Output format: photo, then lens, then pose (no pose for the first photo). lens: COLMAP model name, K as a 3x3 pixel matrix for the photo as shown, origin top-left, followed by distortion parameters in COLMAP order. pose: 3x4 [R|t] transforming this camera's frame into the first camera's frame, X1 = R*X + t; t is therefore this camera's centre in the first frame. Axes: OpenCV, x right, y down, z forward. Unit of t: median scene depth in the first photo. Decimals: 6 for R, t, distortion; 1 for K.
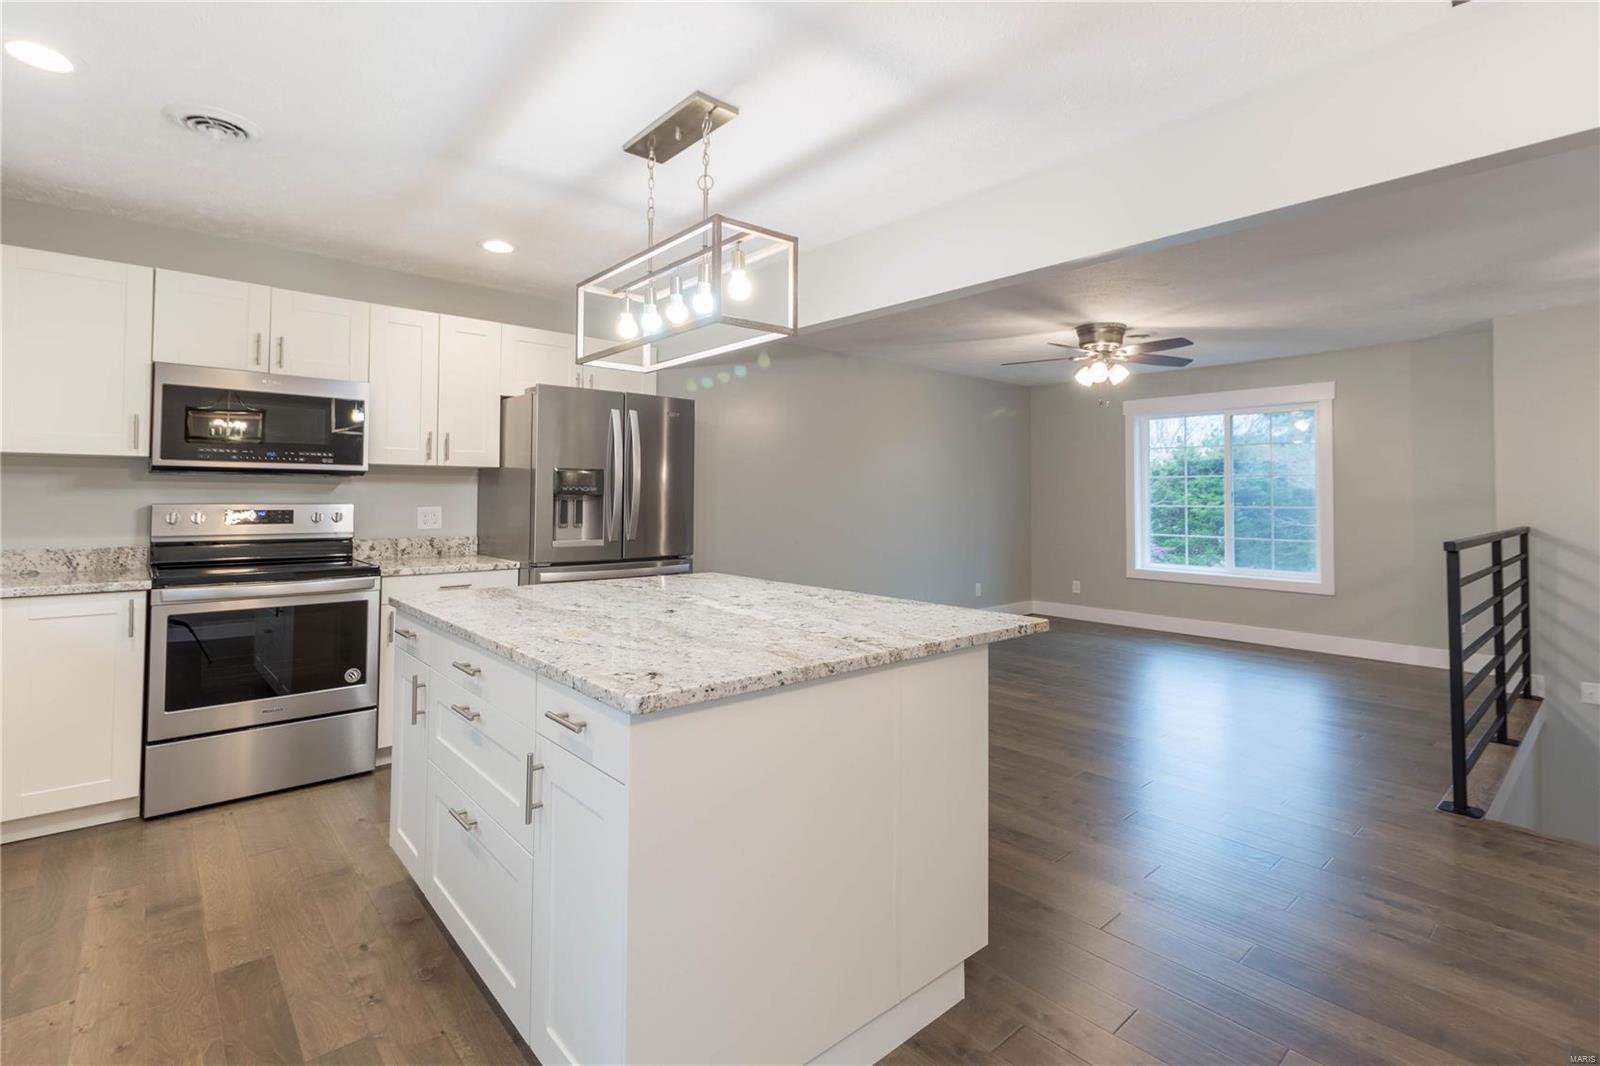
lens RADIAL K [[744.1, 0, 794.5], [0, 744.1, 480.4], [0, 0, 1]] dist [0.001490, -0.000145]
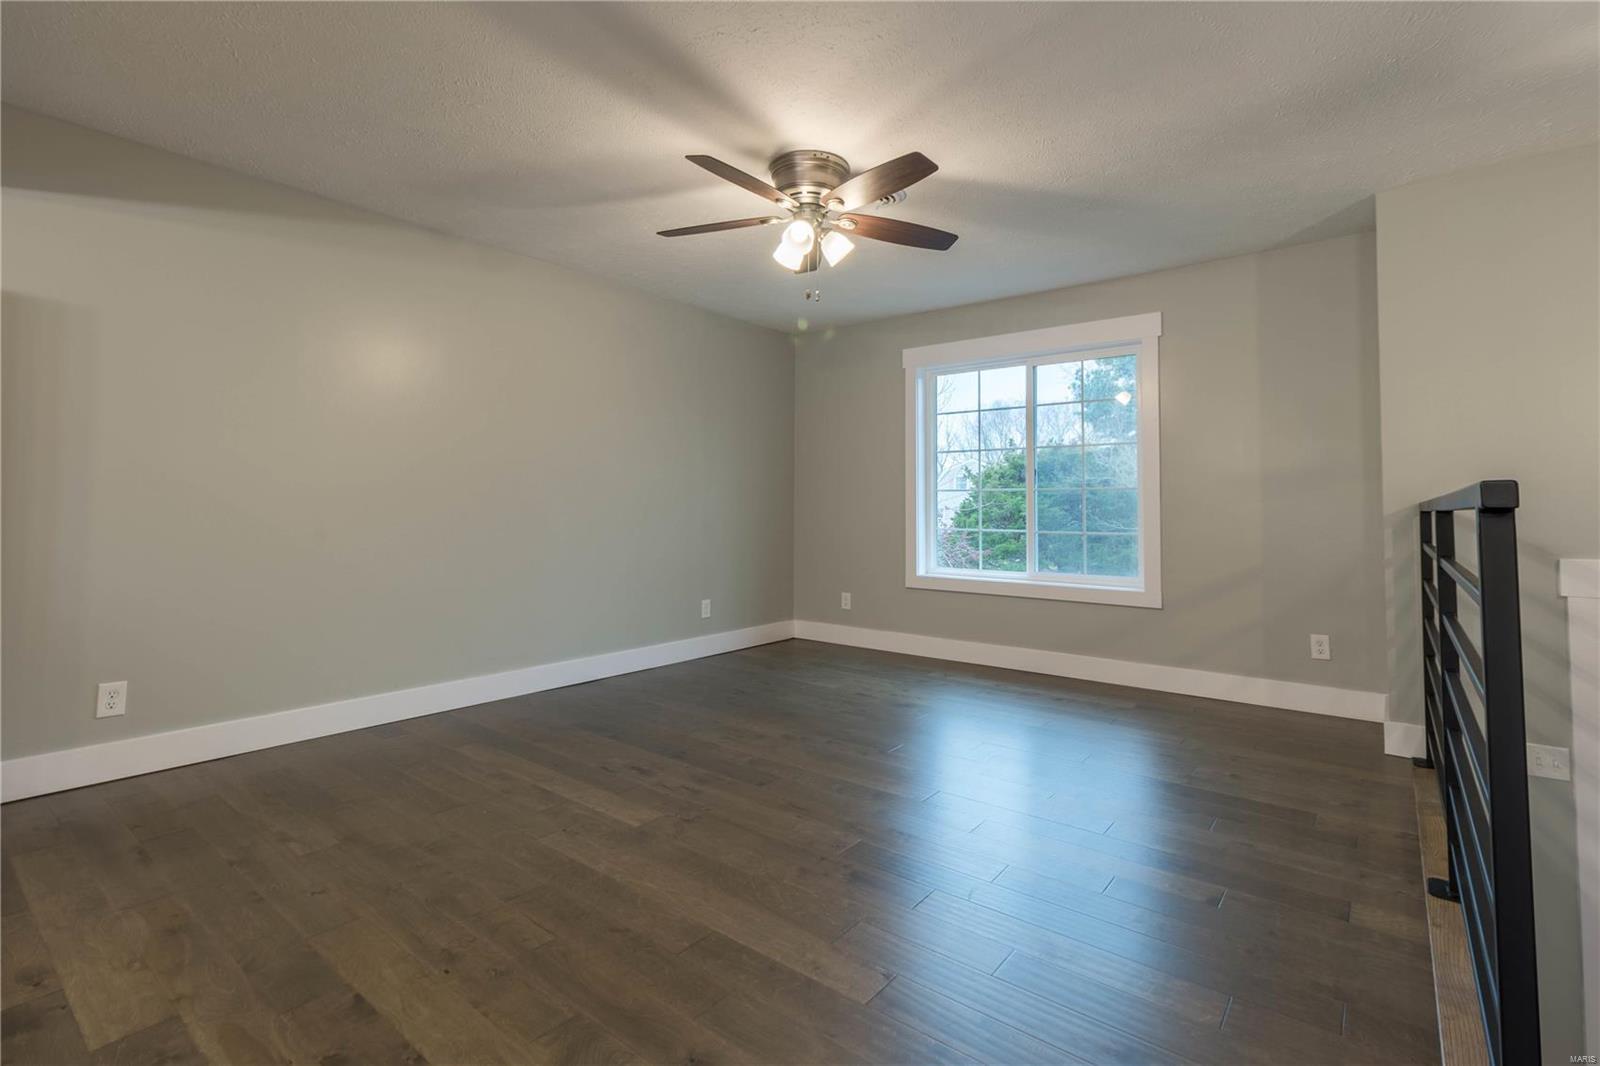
lens RADIAL K [[744.1, 0, 794.5], [0, 744.1, 480.4], [0, 0, 1]] dist [0.001490, -0.000145]
pose [[0.984217, 0.009001, 0.176735, 0.222423], [-0.006283, 0.999853, -0.015934, 0.040031], [-0.176853, 0.014572, 0.984129, 0.316831]]
